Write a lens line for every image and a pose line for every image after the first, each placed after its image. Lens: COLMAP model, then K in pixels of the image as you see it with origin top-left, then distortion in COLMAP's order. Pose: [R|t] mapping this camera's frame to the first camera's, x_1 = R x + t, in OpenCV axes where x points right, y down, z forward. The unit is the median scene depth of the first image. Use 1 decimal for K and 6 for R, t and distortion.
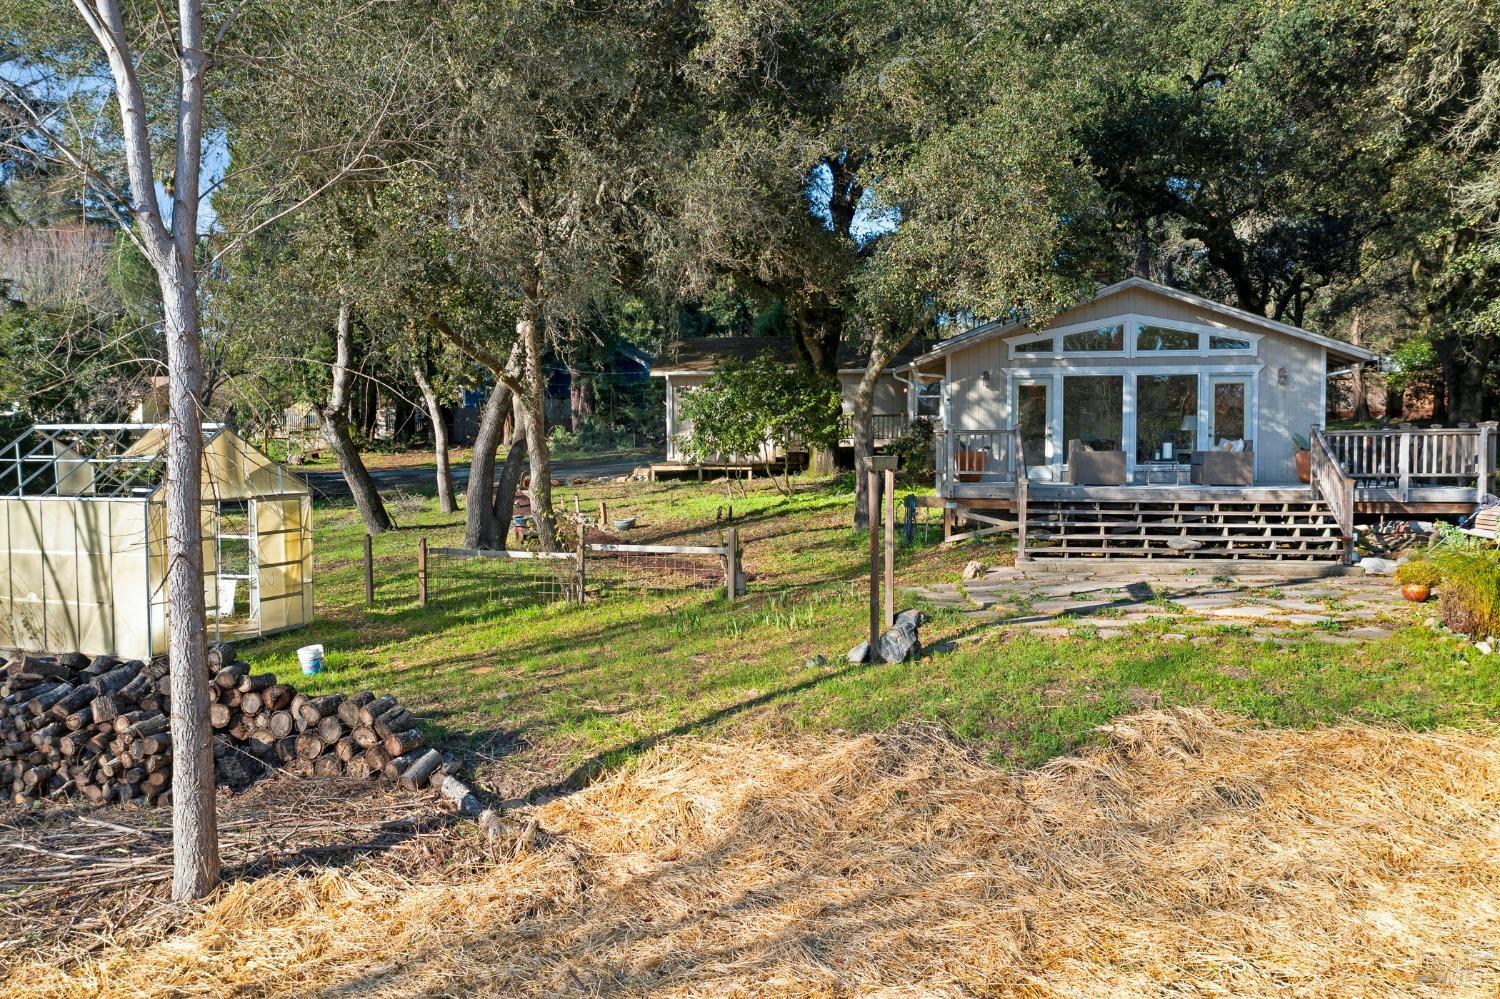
lens RADIAL K [[1195.6, 0, 745.3], [0, 1195.6, 503.1], [0, 0, 1]] dist [-0.002403, 0.025448]
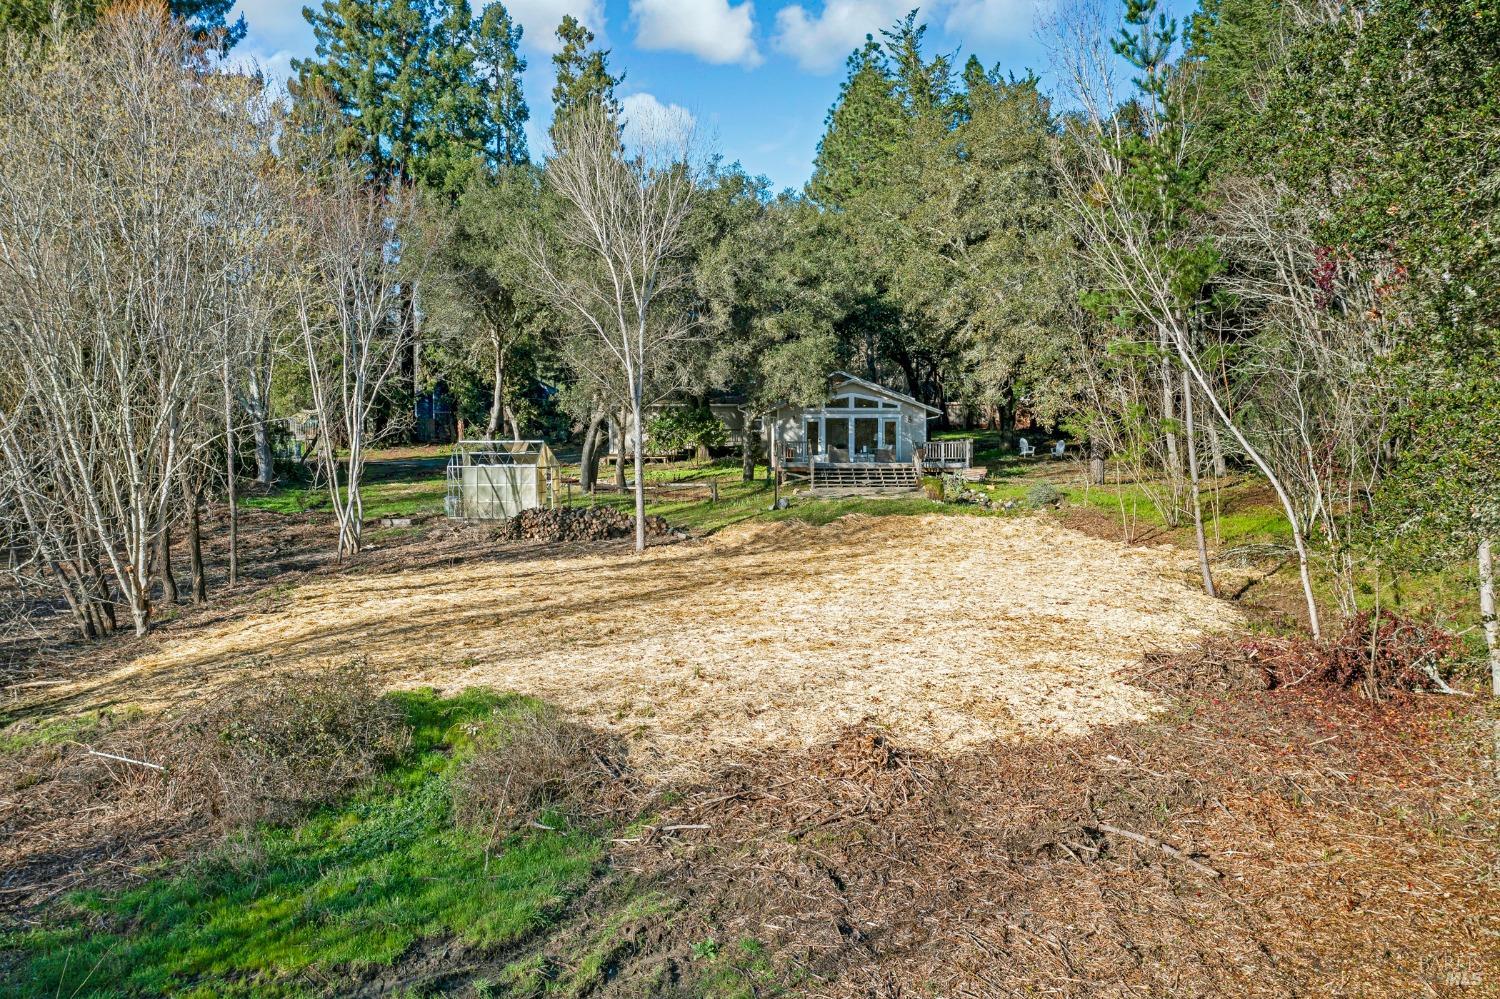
lens RADIAL K [[1195.6, 0, 751.9], [0, 1195.6, 493.3], [0, 0, 1]] dist [-0.002403, 0.025448]
pose [[0.978964, -0.007856, 0.203882, -0.436549], [0.008462, 0.999962, -0.002100, 0.058088], [-0.203858, 0.003781, 0.978993, -1.563732]]
